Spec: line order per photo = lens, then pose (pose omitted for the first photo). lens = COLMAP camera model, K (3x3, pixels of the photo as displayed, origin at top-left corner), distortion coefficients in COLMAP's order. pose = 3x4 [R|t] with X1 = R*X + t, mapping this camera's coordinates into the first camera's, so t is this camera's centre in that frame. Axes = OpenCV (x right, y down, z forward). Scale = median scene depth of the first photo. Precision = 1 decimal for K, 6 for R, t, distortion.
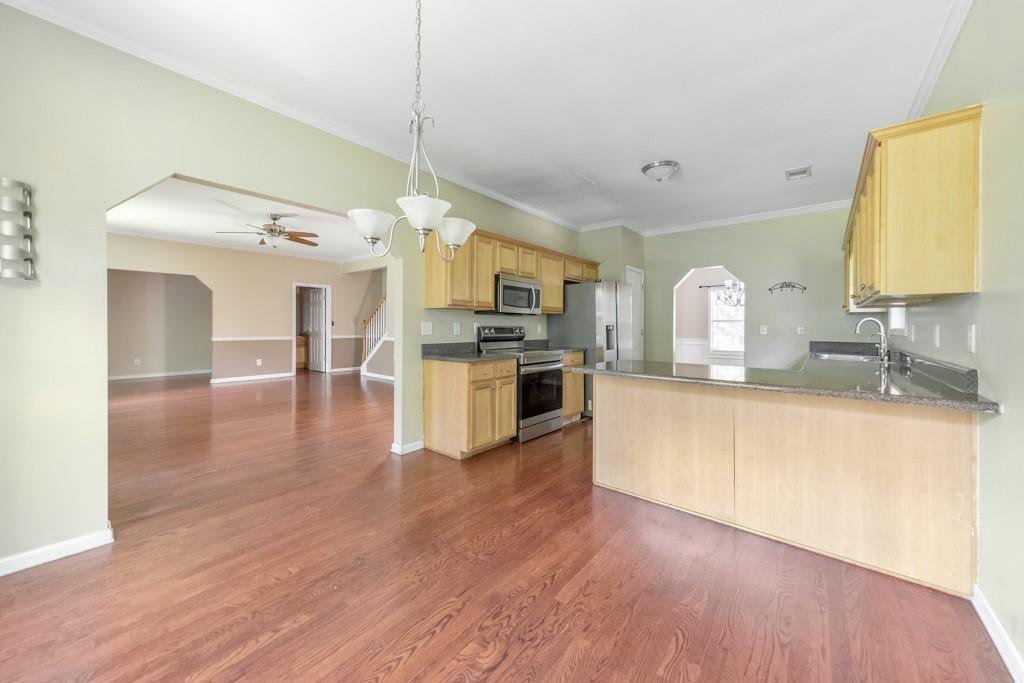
lens RADIAL K [[361.9, 0, 509.5], [0, 361.9, 331.1], [0, 0, 1]] dist [0.000958, 0.000058]
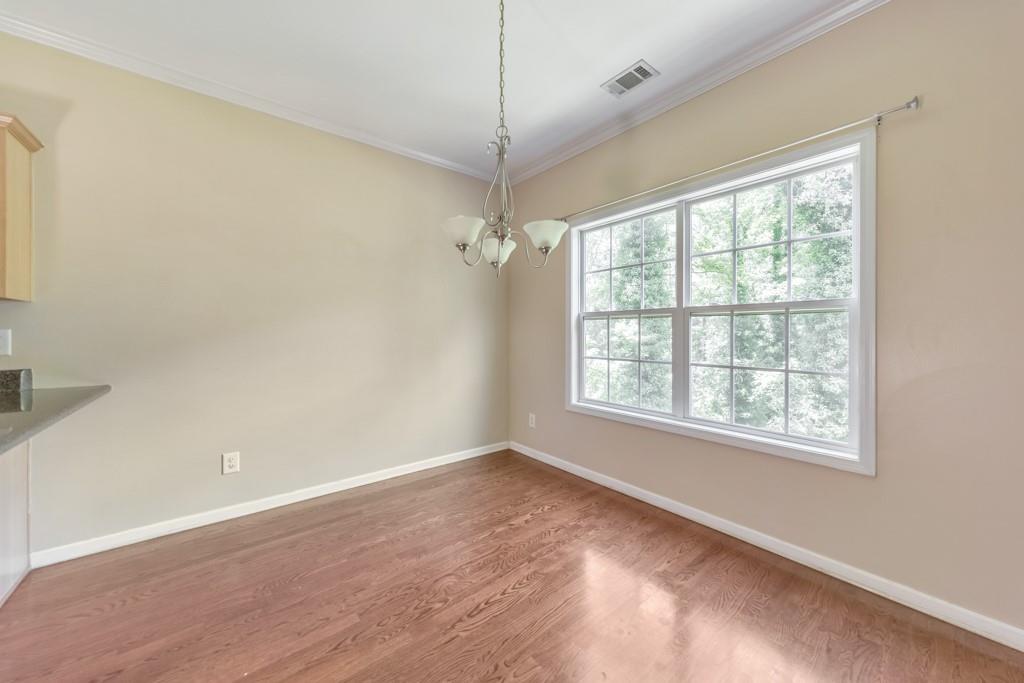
lens RADIAL K [[361.9, 0, 511.3], [0, 361.9, 335.8], [0, 0, 1]] dist [0.000958, 0.000058]
pose [[-0.978292, -0.001257, 0.207226, -0.501806], [0.002664, 0.999823, 0.018642, -0.022322], [-0.207212, 0.018789, -0.978116, 2.007891]]
